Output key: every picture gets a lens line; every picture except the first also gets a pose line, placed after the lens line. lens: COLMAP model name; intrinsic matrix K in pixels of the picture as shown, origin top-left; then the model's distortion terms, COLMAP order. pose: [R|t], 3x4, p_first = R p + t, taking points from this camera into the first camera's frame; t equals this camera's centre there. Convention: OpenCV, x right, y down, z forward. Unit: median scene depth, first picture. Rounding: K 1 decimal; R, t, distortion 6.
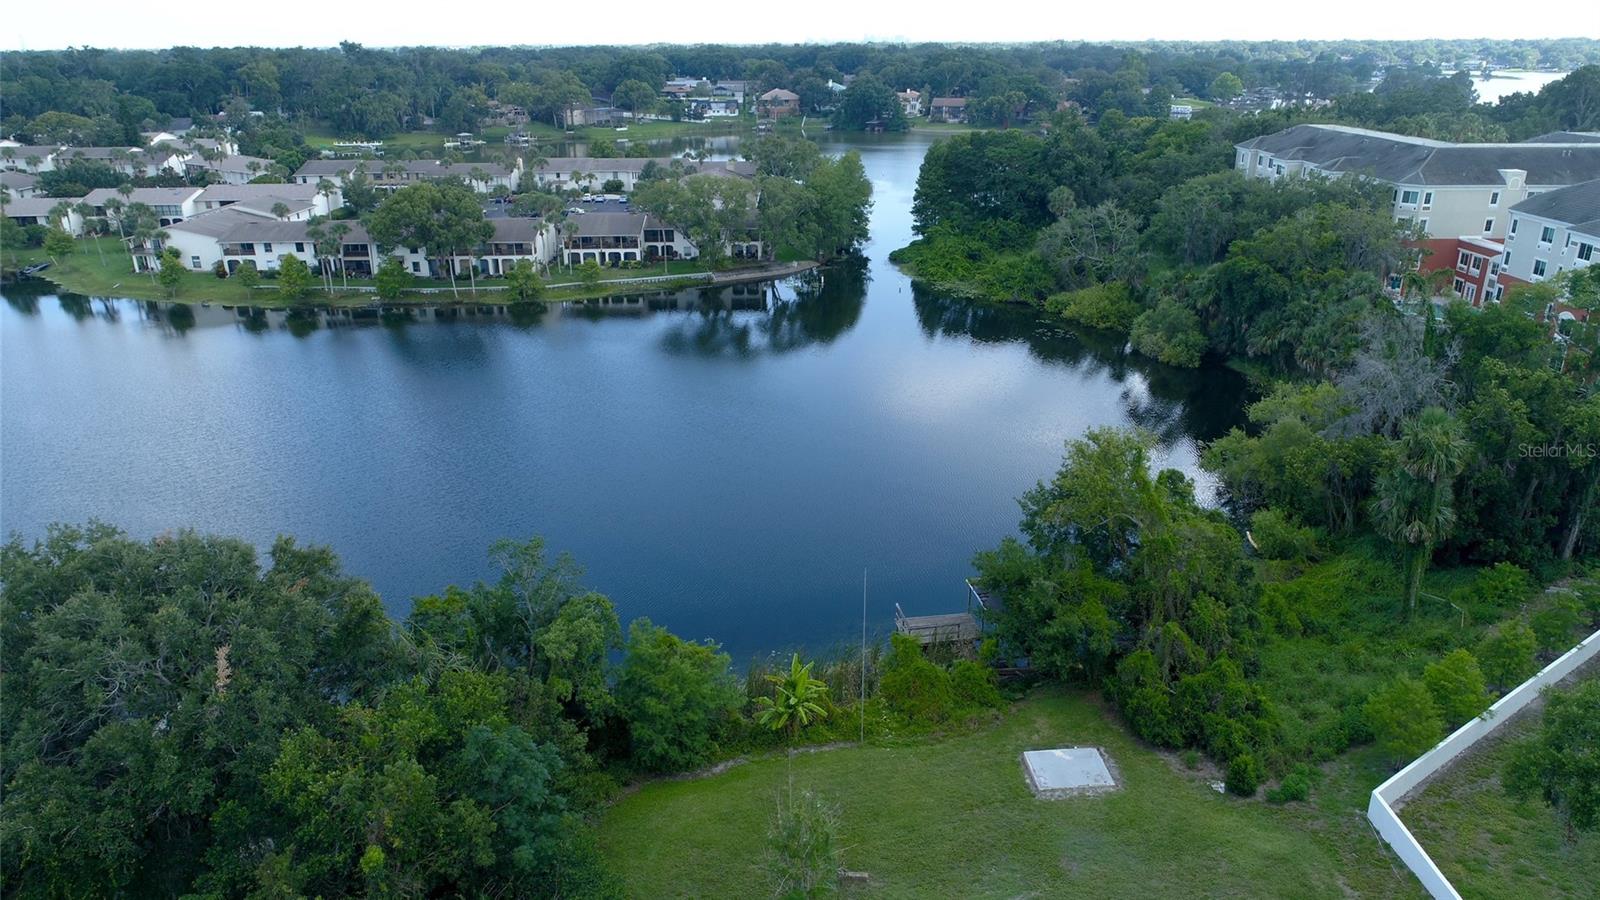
lens RADIAL K [[1065.4, 0, 800.0], [0, 1065.4, 450.0], [0, 0, 1]] dist [-0.000112, -0.001236]
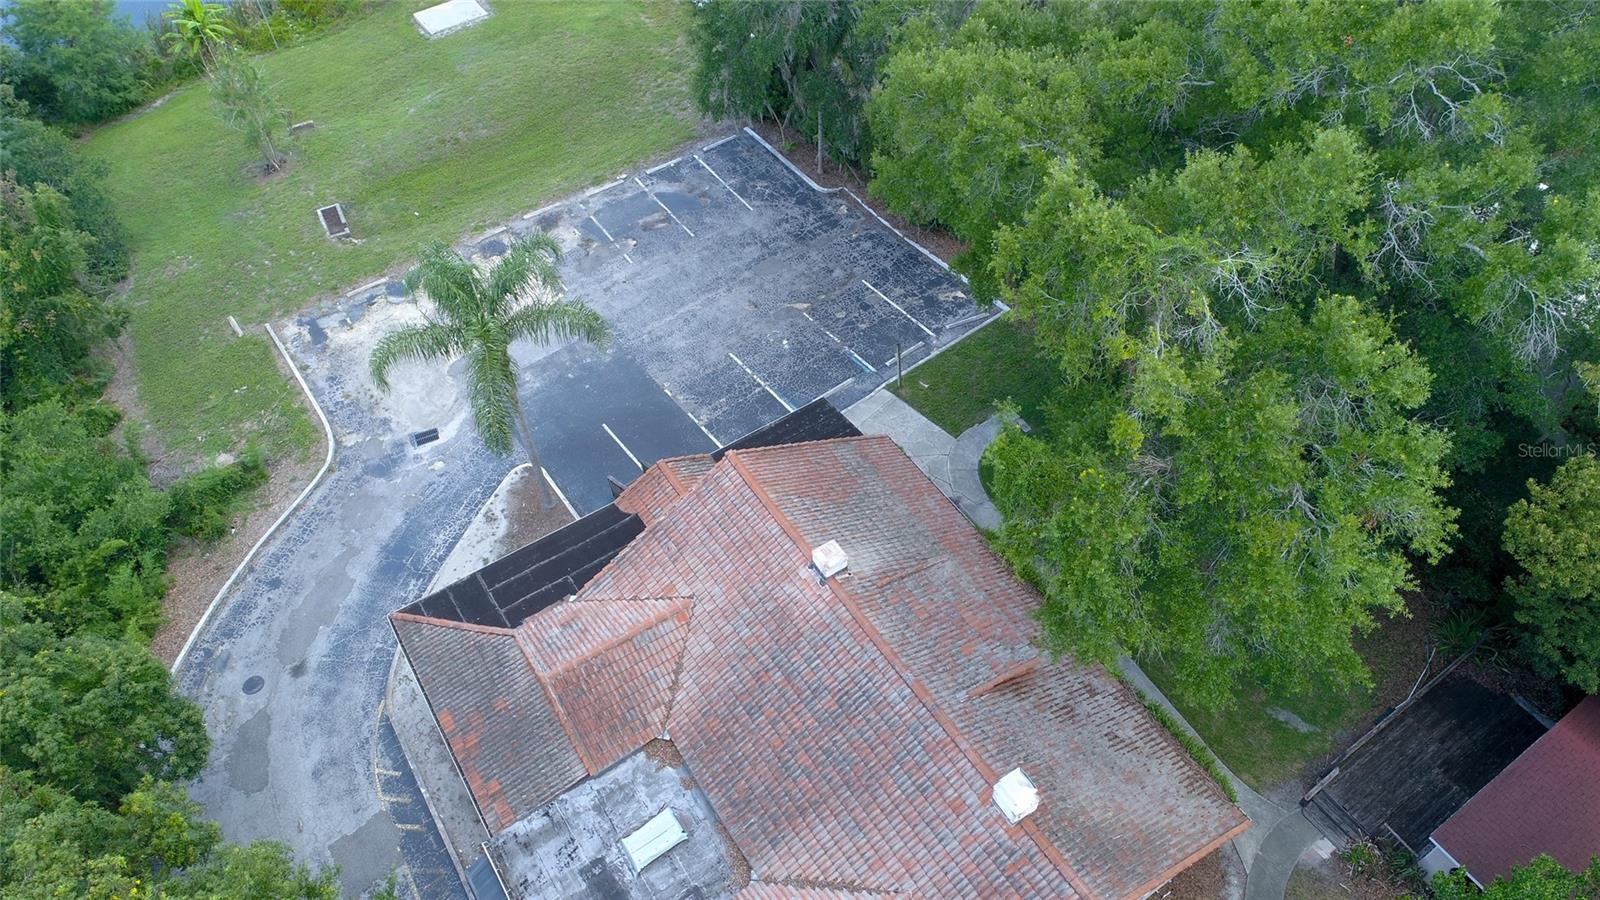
lens RADIAL K [[1065.4, 0, 800.0], [0, 1065.4, 450.0], [0, 0, 1]] dist [-0.000112, -0.001236]
pose [[0.854949, -0.407874, 0.320470, -0.004496], [0.197192, 0.827000, 0.526485, 0.108236], [-0.479767, -0.386924, 0.787473, -0.280448]]
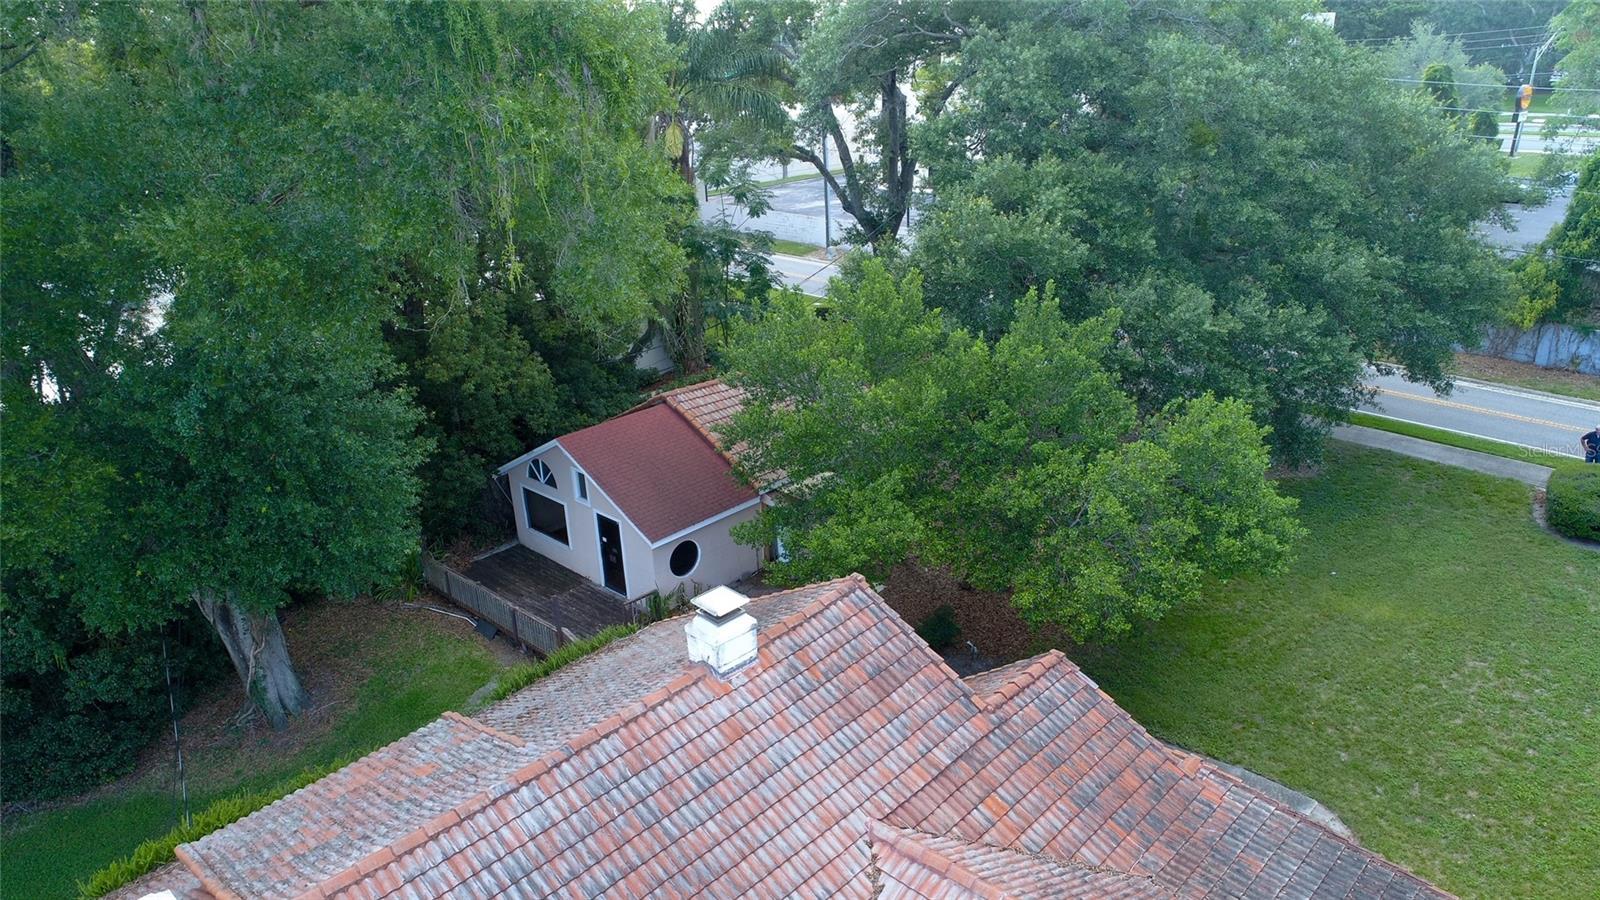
lens RADIAL K [[1065.4, 0, 800.0], [0, 1065.4, 450.0], [0, 0, 1]] dist [-0.000112, -0.001236]
pose [[-0.689572, -0.230950, 0.686405, -0.035932], [0.295361, 0.775701, 0.557719, 0.237624], [-0.661250, 0.587325, -0.466688, -0.027417]]
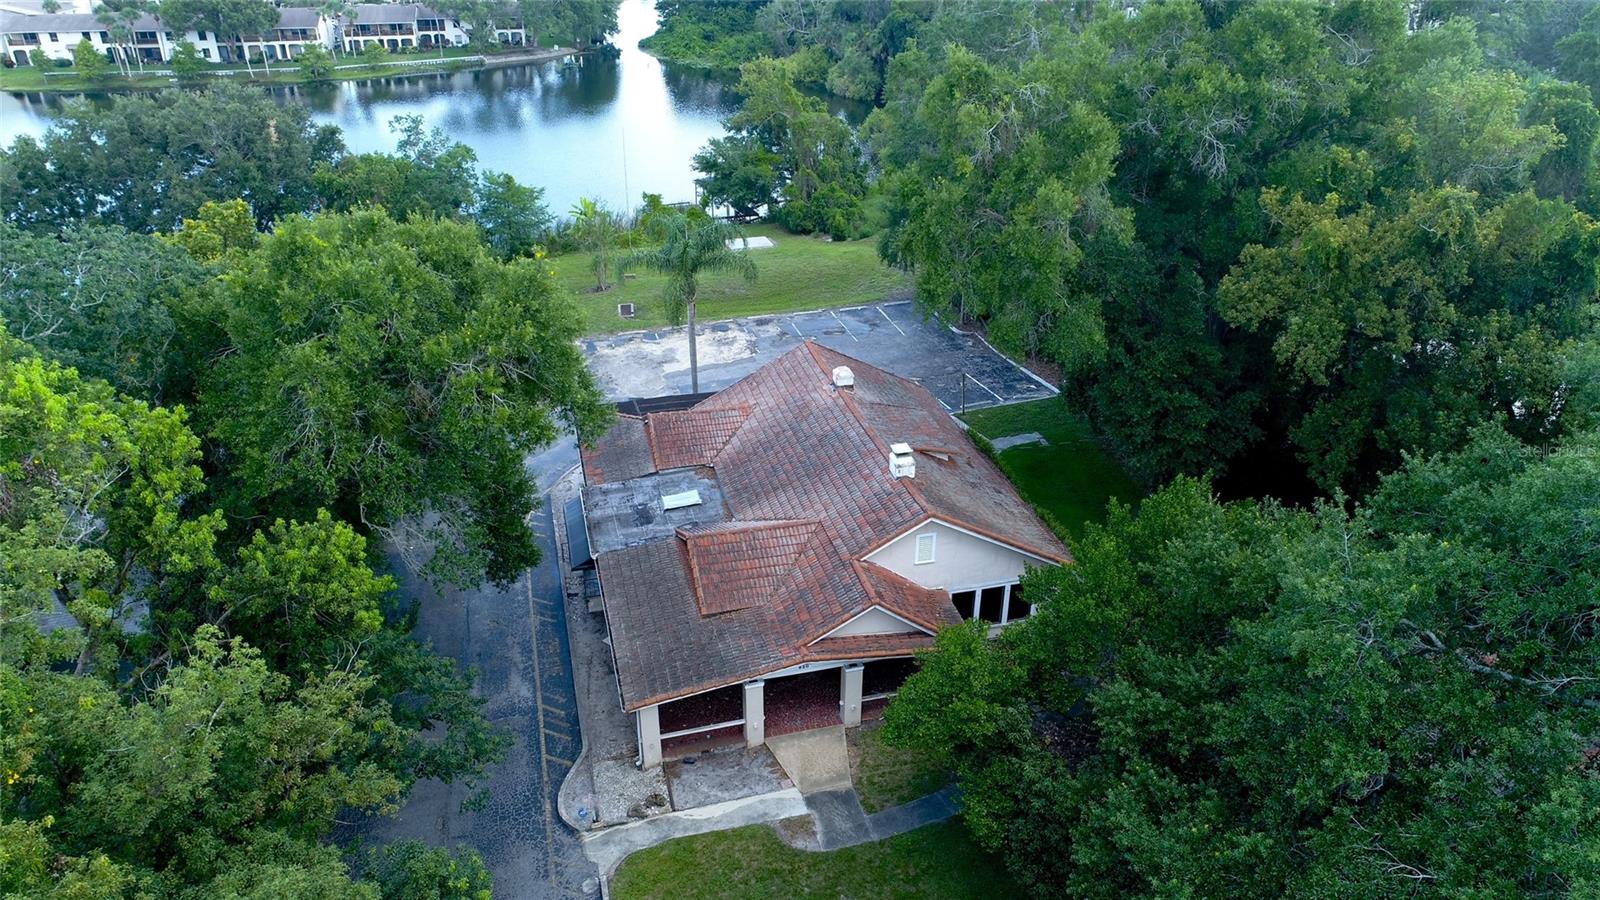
lens RADIAL K [[1065.4, 0, 800.0], [0, 1065.4, 450.0], [0, 0, 1]] dist [-0.000112, -0.001236]
pose [[0.976422, -0.091988, 0.195291, -0.030433], [0.067029, 0.989142, 0.130785, 0.306986], [-0.205201, -0.114611, 0.971986, -0.572329]]
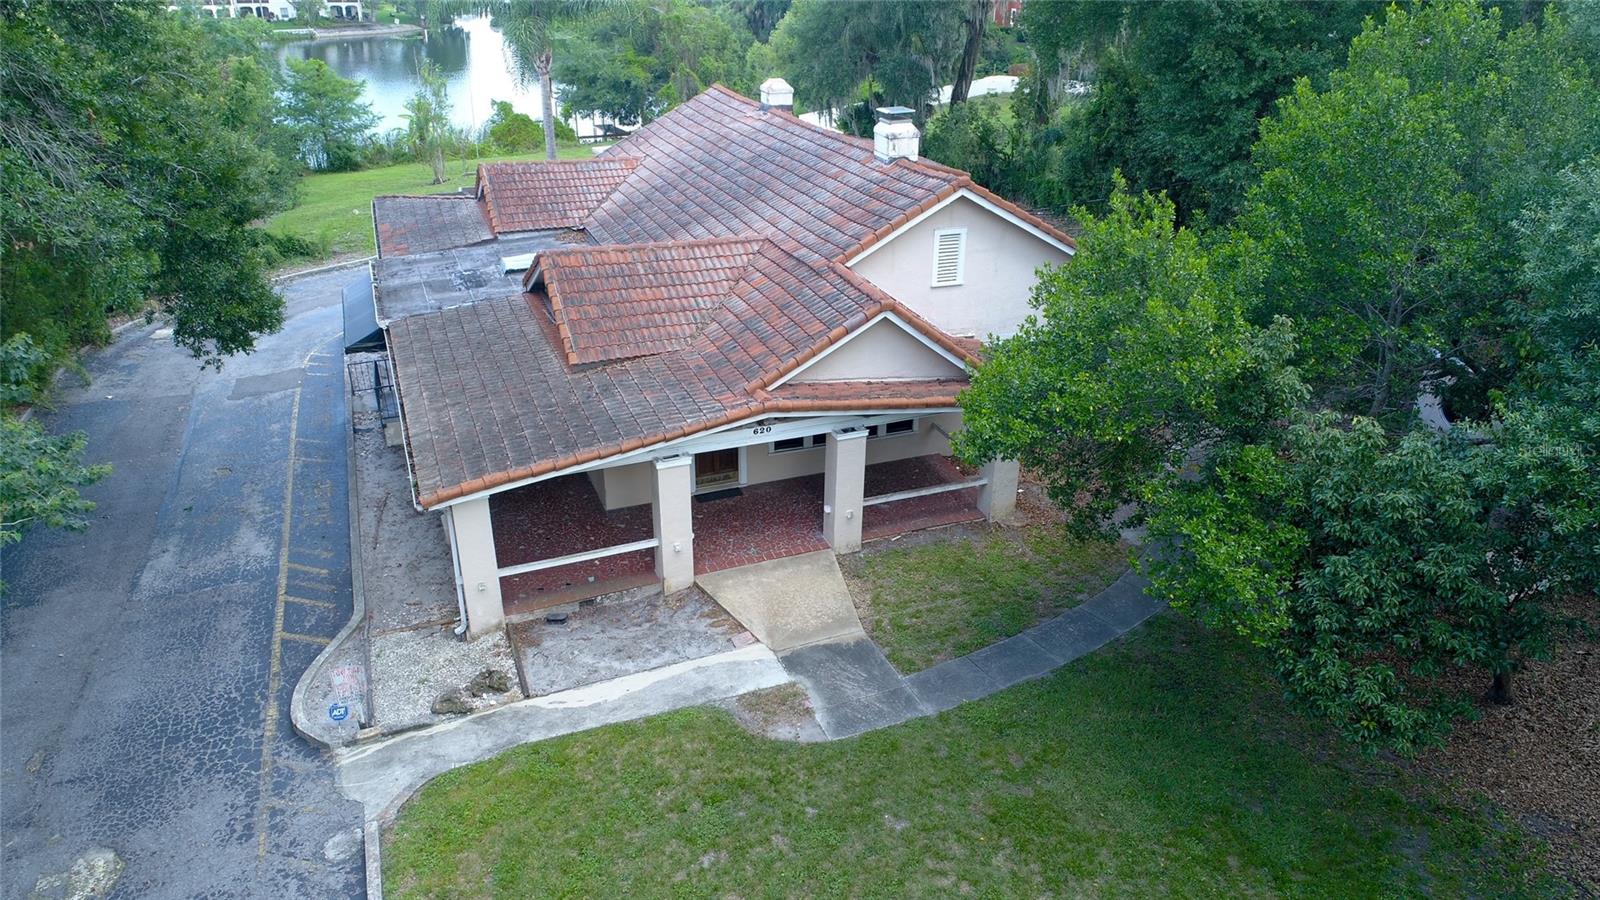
lens RADIAL K [[1065.4, 0, 800.0], [0, 1065.4, 450.0], [0, 0, 1]] dist [-0.000112, -0.001236]
pose [[0.942927, -0.127251, 0.307727, -0.017668], [0.100040, 0.989668, 0.102706, 0.435886], [-0.317617, -0.066059, 0.945915, -0.383040]]
